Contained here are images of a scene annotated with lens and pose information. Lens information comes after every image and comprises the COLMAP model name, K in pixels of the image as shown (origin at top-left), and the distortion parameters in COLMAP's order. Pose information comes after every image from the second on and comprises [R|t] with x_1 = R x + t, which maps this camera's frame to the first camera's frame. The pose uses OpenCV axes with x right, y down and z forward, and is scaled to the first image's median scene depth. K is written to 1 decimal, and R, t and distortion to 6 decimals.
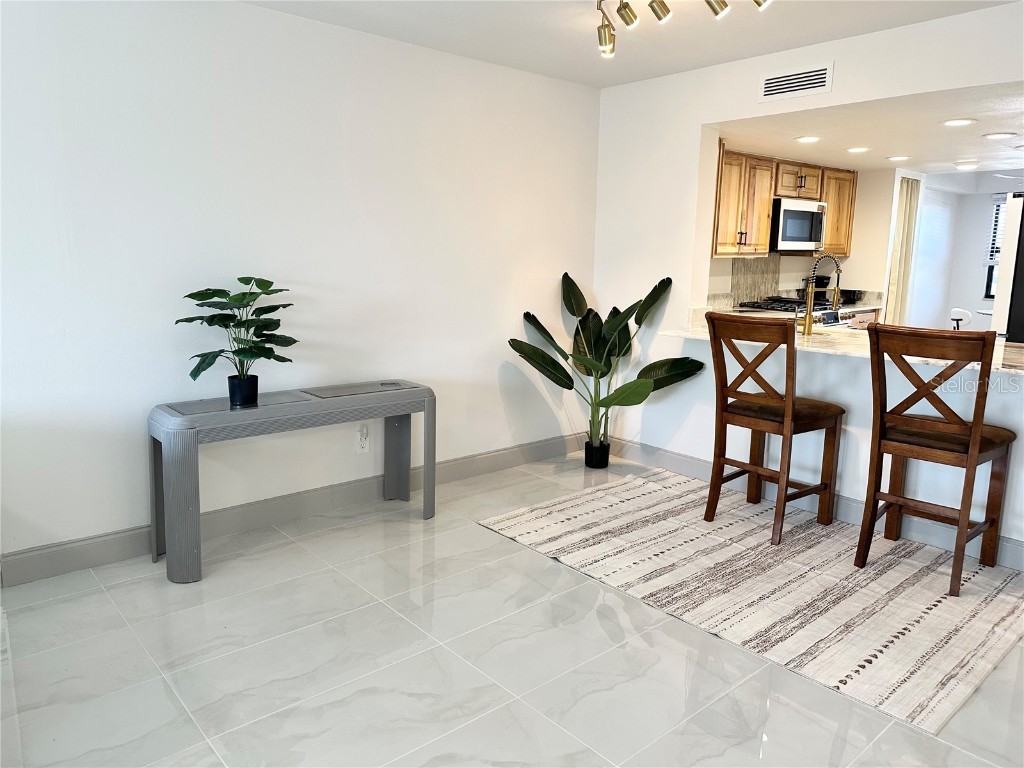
lens RADIAL K [[712.7, 0, 512.0], [0, 712.7, 384.0], [0, 0, 1]] dist [-0.000373, 0.000912]
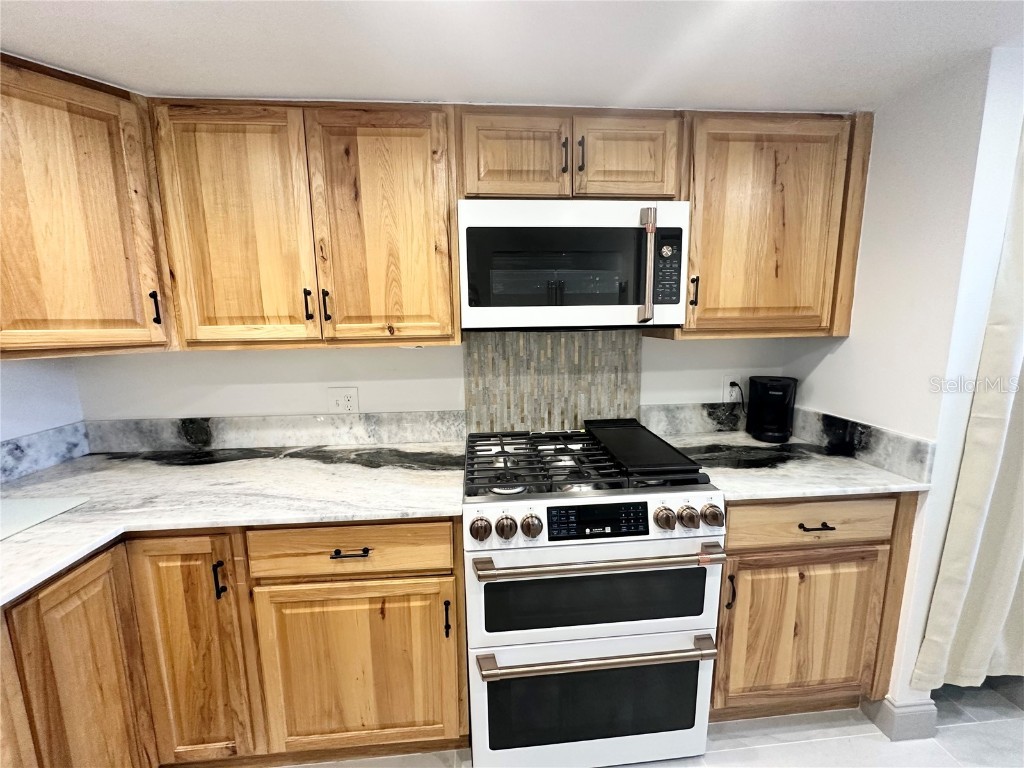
lens RADIAL K [[407.8, 0, 509.7], [0, 407.8, 384.2], [0, 0, 1]] dist [-0.014710, 0.003014]
pose [[0.805335, 0.068574, -0.588841, 0.637431], [-0.089494, 0.995967, -0.006411, -0.187074], [0.586026, 0.057861, 0.808223, 0.987900]]
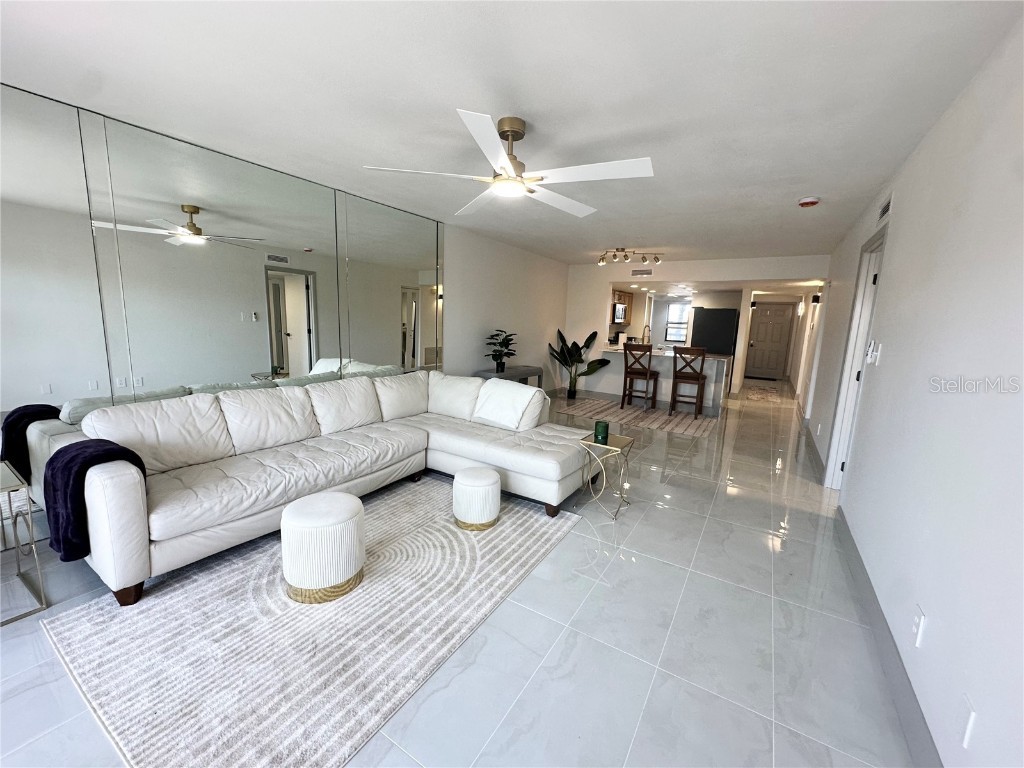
lens RADIAL K [[407.8, 0, 509.7], [0, 407.8, 384.2], [0, 0, 1]] dist [-0.014710, 0.003014]
pose [[0.957752, -0.017481, 0.287063, -0.596801], [0.021460, 0.999712, -0.010717, 0.074730], [-0.286793, 0.016425, 0.957852, -0.490870]]
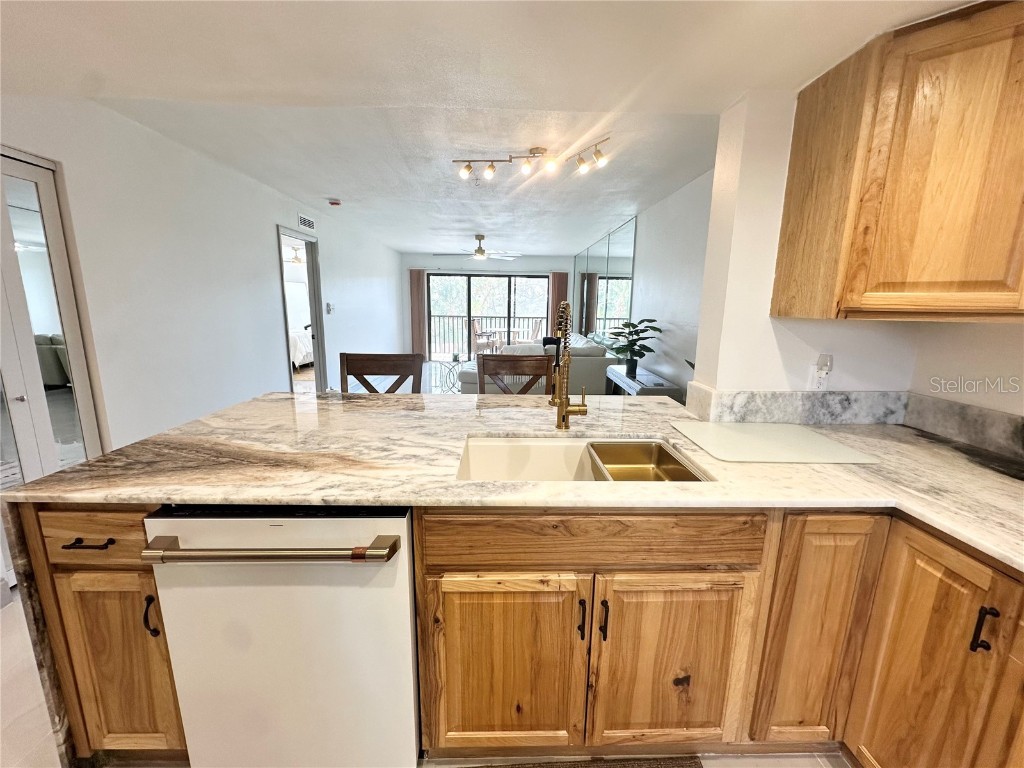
lens RADIAL K [[407.8, 0, 509.7], [0, 407.8, 384.2], [0, 0, 1]] dist [-0.014710, 0.003014]
pose [[-0.647089, 0.126929, -0.751775, 0.613097], [-0.161909, 0.940676, 0.298185, -0.175094], [0.745025, 0.314671, -0.588150, 1.006789]]
